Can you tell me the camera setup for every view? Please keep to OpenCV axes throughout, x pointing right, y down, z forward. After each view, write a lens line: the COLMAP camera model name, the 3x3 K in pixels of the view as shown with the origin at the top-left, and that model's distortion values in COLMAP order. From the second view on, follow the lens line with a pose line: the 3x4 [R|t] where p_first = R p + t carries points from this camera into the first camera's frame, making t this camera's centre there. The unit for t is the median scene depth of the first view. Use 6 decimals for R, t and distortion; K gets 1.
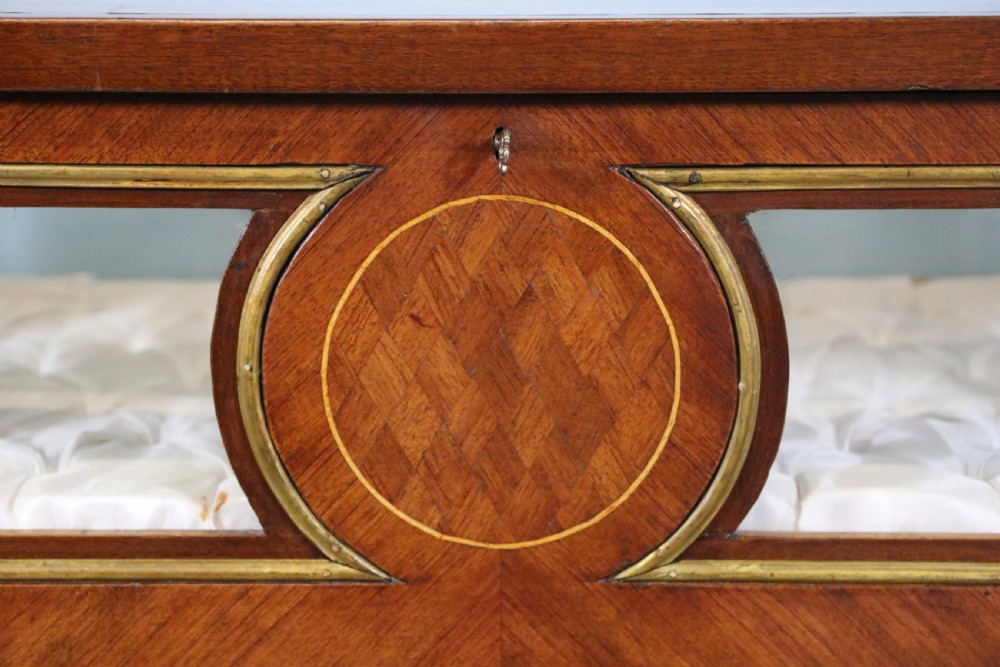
lens RADIAL K [[2367.5, 0, 492.8], [0, 2367.5, 336.7], [0, 0, 1]] dist [0.202924, 0.000000]
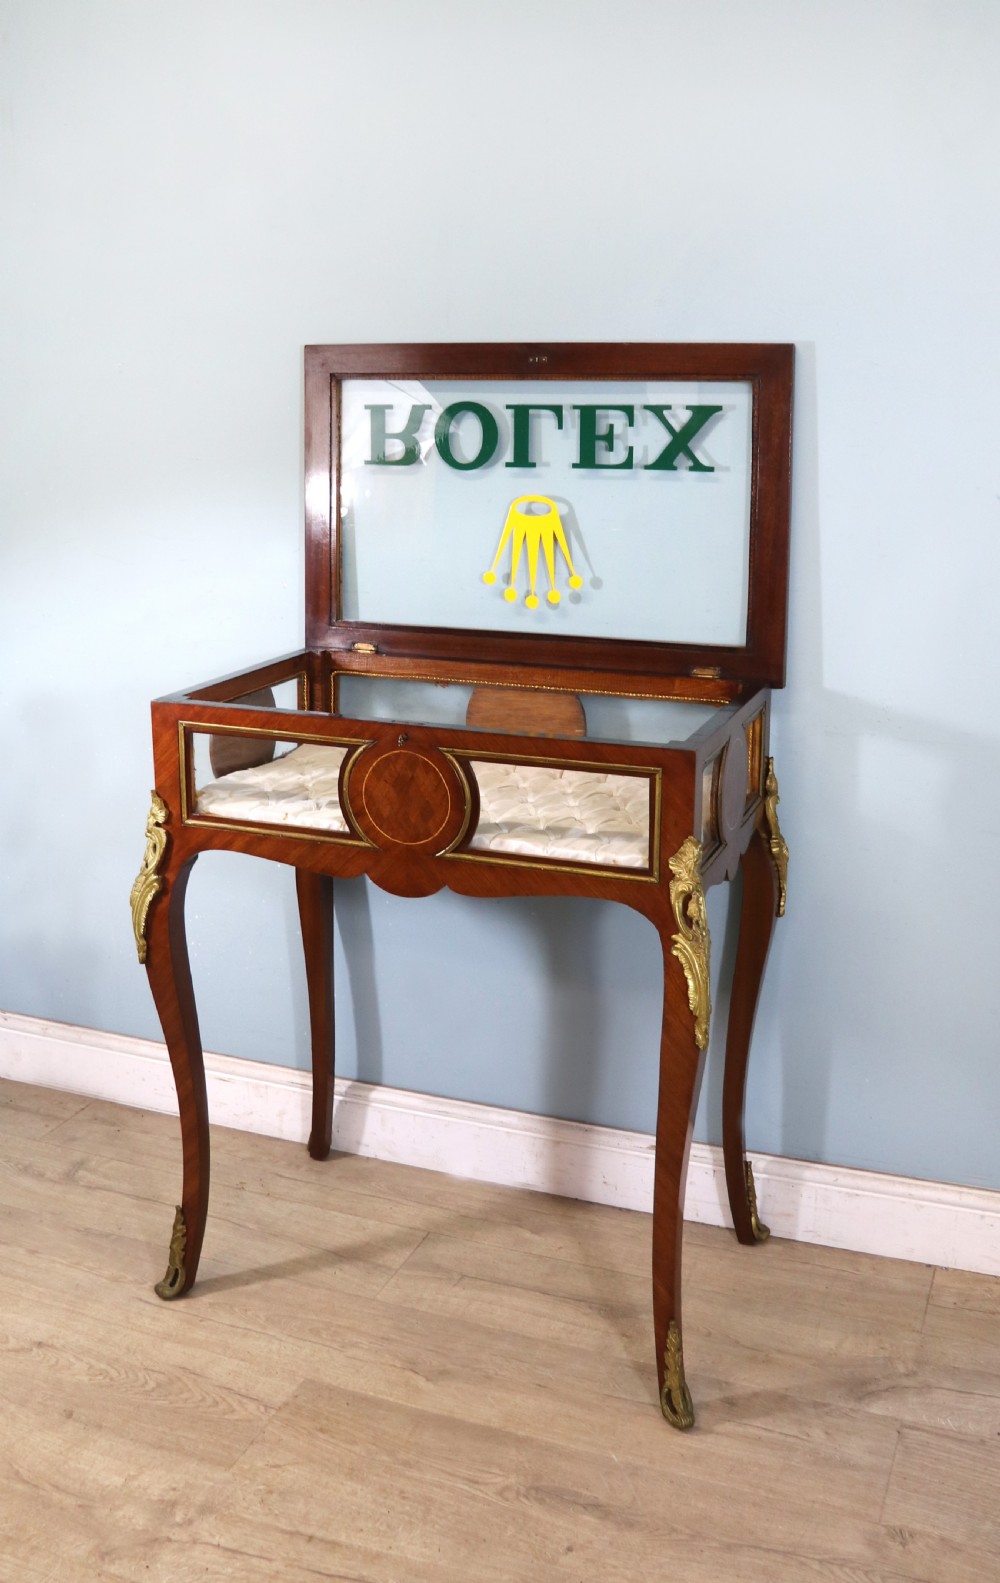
lens RADIAL K [[1594.9, 0, 434.8], [0, 1594.9, 682.1], [0, 0, 1]] dist [-0.135624, 0.000000]
pose [[0.922919, 0.073318, -0.377949, 0.992012], [-0.079531, 0.996832, -0.000832, -0.169068], [0.376691, 0.030826, 0.925826, -1.332547]]
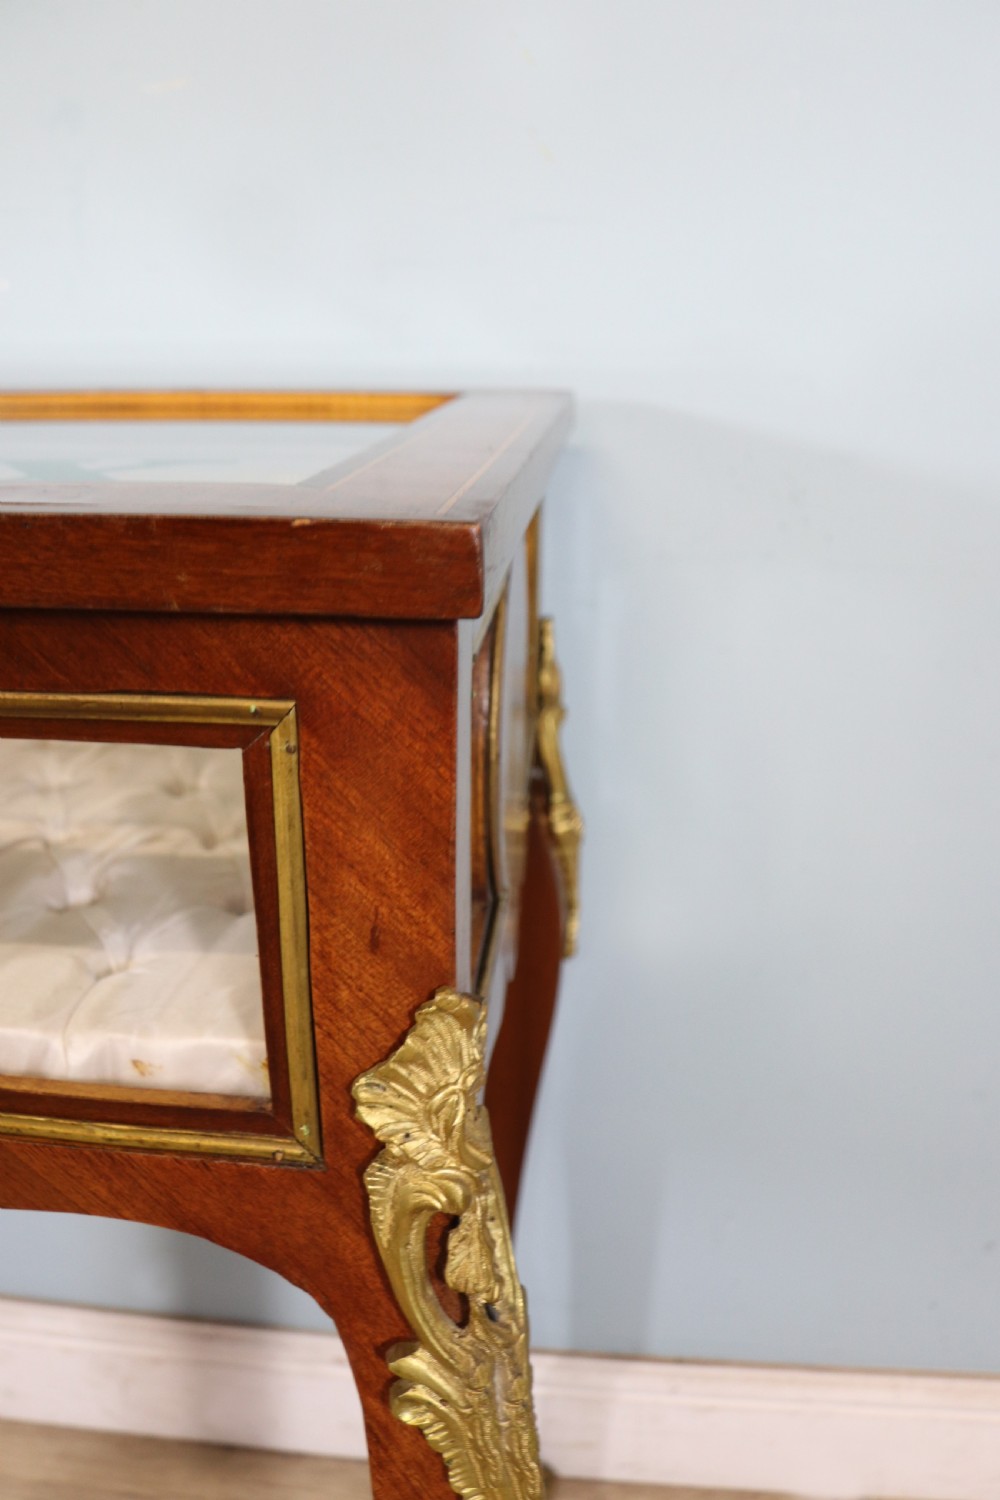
lens RADIAL K [[1256.0, 0, 500.9], [0, 1256.0, 749.2], [0, 0, 1]] dist [-0.157918, 0.054800]
pose [[0.996514, 0.043698, -0.071063, 0.513158], [-0.034109, 0.990802, 0.130950, -0.109611], [0.076131, -0.128070, 0.988839, 0.597729]]
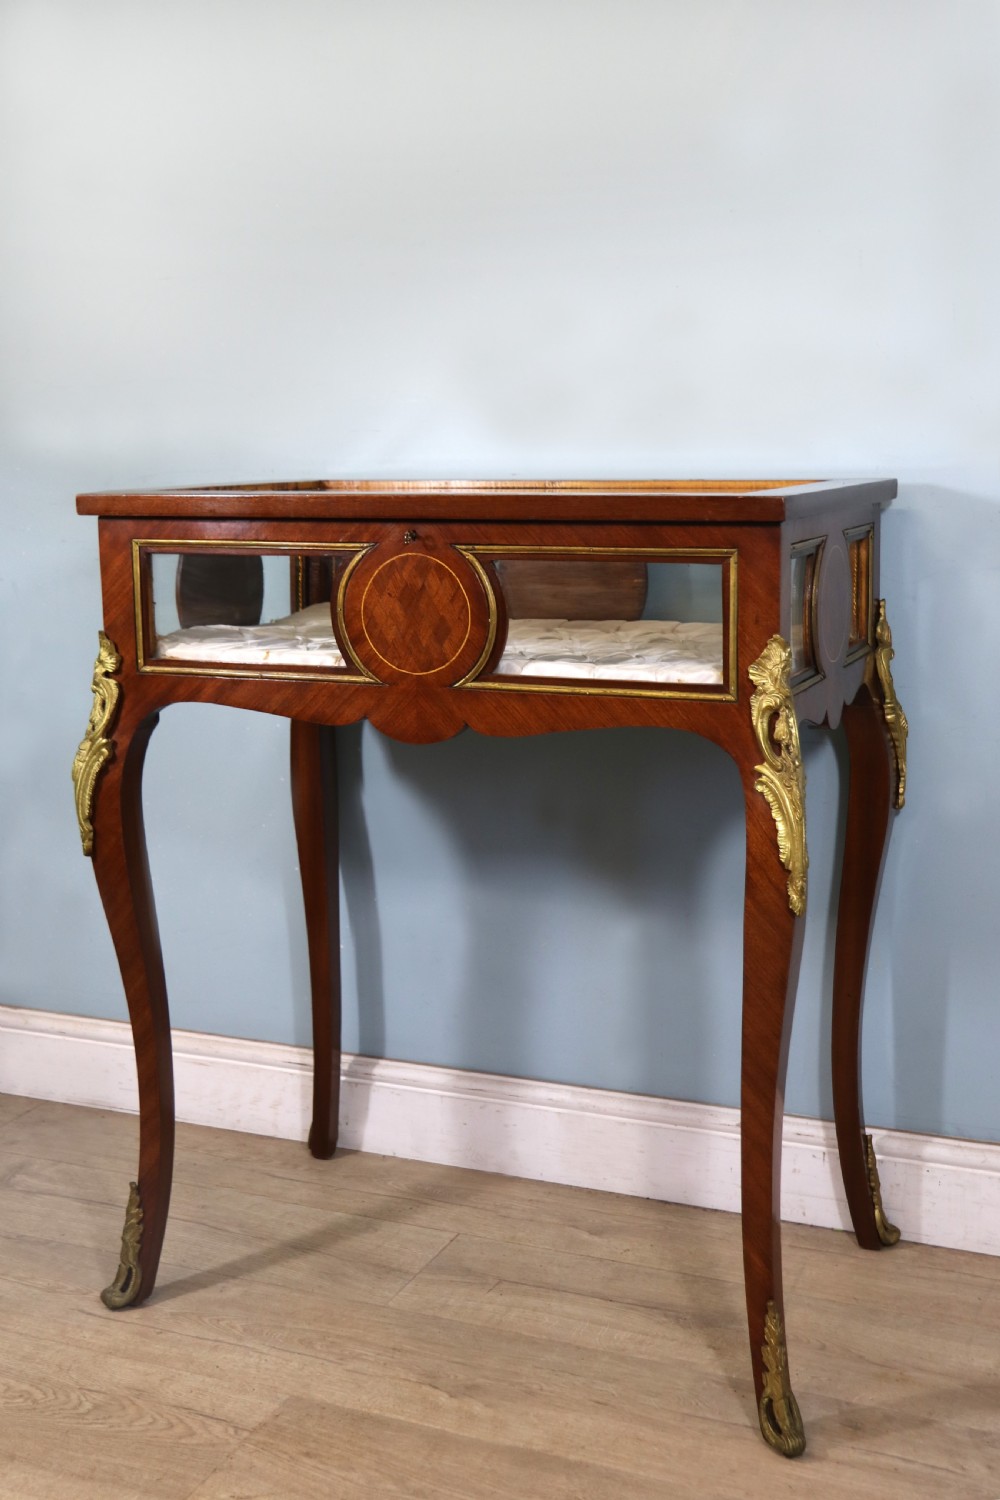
lens RADIAL K [[1861.8, 0, 451.7], [0, 1861.8, 712.2], [0, 0, 1]] dist [0.006536, 0.000000]
pose [[0.914184, 0.049864, -0.402220, 0.996775], [-0.071058, 0.996751, -0.037935, 0.225260], [0.399021, 0.063261, 0.914757, -1.116593]]
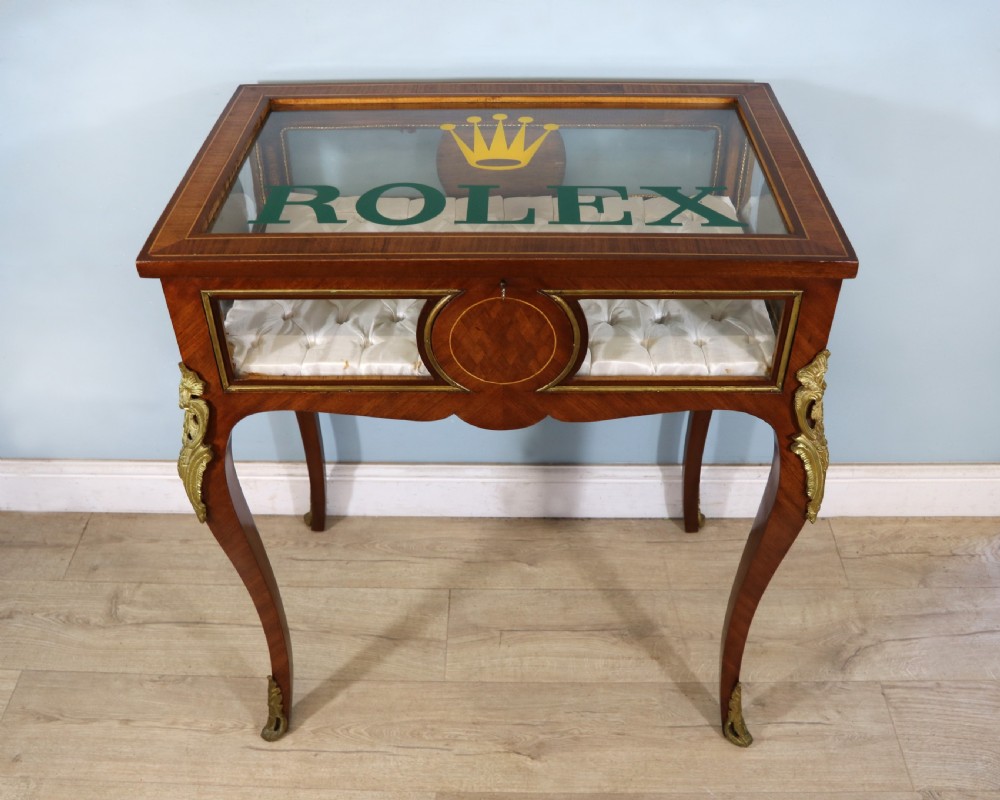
lens RADIAL K [[997.5, 0, 485.7], [0, 997.5, 398.4], [0, 0, 1]] dist [-0.128860, 0.000000]
pose [[0.999874, -0.001821, -0.015772, 0.001542], [0.008868, 0.888045, 0.459672, -0.566625], [0.013169, -0.459753, 0.887949, -0.293642]]
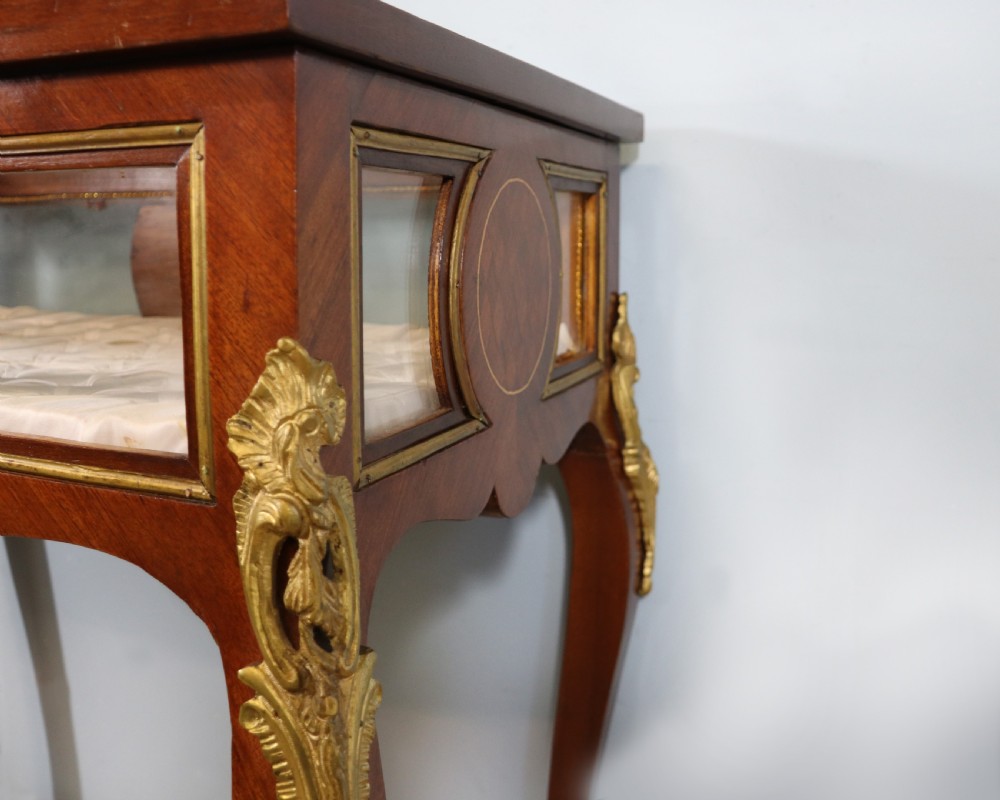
lens RADIAL K [[1031.0, 0, 449.4], [0, 1031.0, 357.5], [0, 0, 1]] dist [-0.154986, 0.000000]
pose [[0.918317, 0.055697, -0.391907, 0.714470], [-0.088053, 0.993989, -0.065062, 0.058388], [0.385928, 0.094256, 0.917701, 0.610049]]
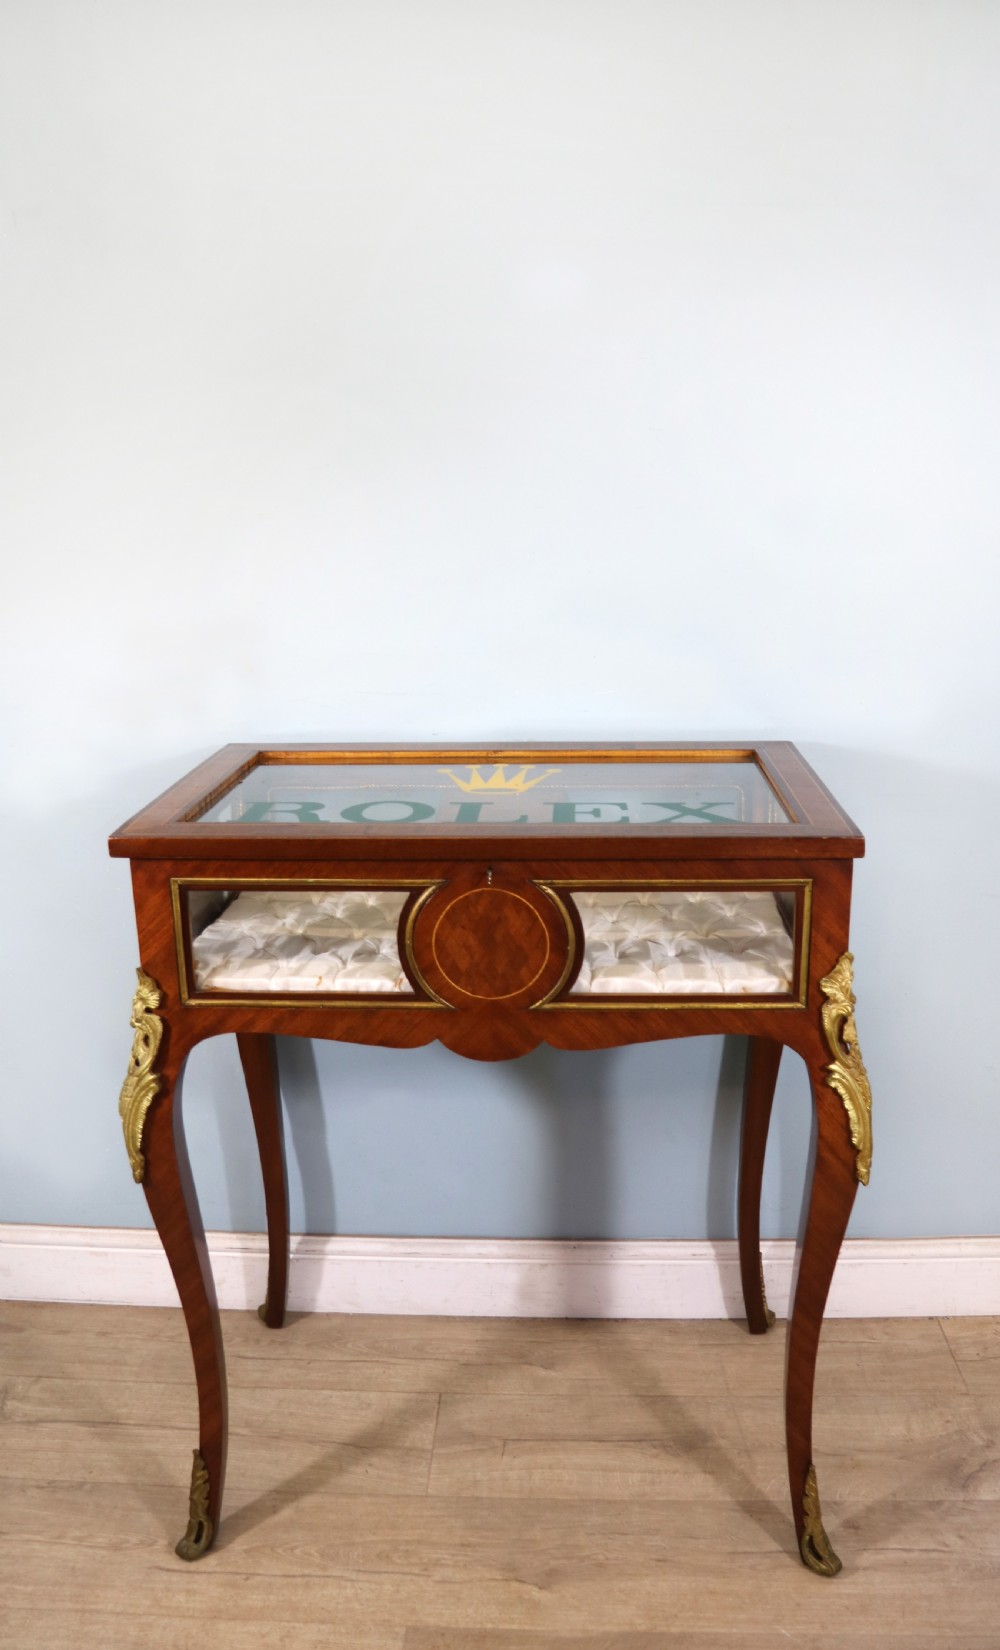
lens RADIAL K [[1332.4, 0, 502.3], [0, 1332.4, 804.6], [0, 0, 1]] dist [-0.147990, 0.074873]
pose [[0.999219, -0.003732, -0.039347, 0.087755], [0.004902, 0.999547, 0.029701, -0.218298], [0.039218, -0.029871, 0.998784, -0.725457]]
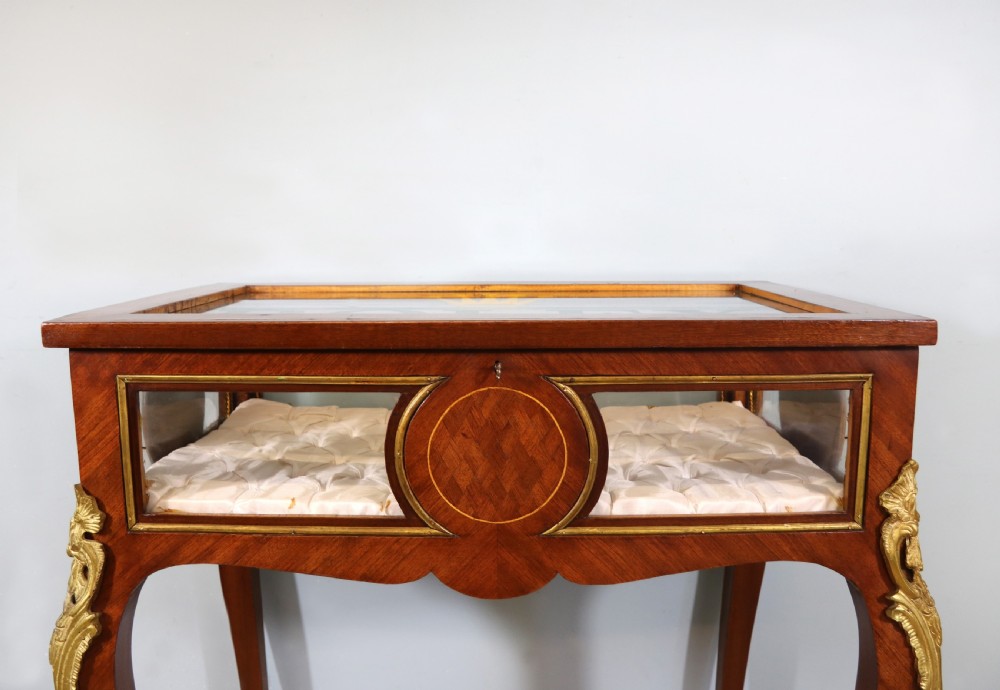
lens RADIAL K [[877.1, 0, 479.9], [0, 877.1, 325.2], [0, 0, 1]] dist [-0.167731, 0.106792]
pose [[0.999994, -0.003291, -0.000841, -0.014094], [0.003198, 0.995633, -0.093301, -0.037321], [0.001145, 0.093298, 0.995638, 0.044969]]
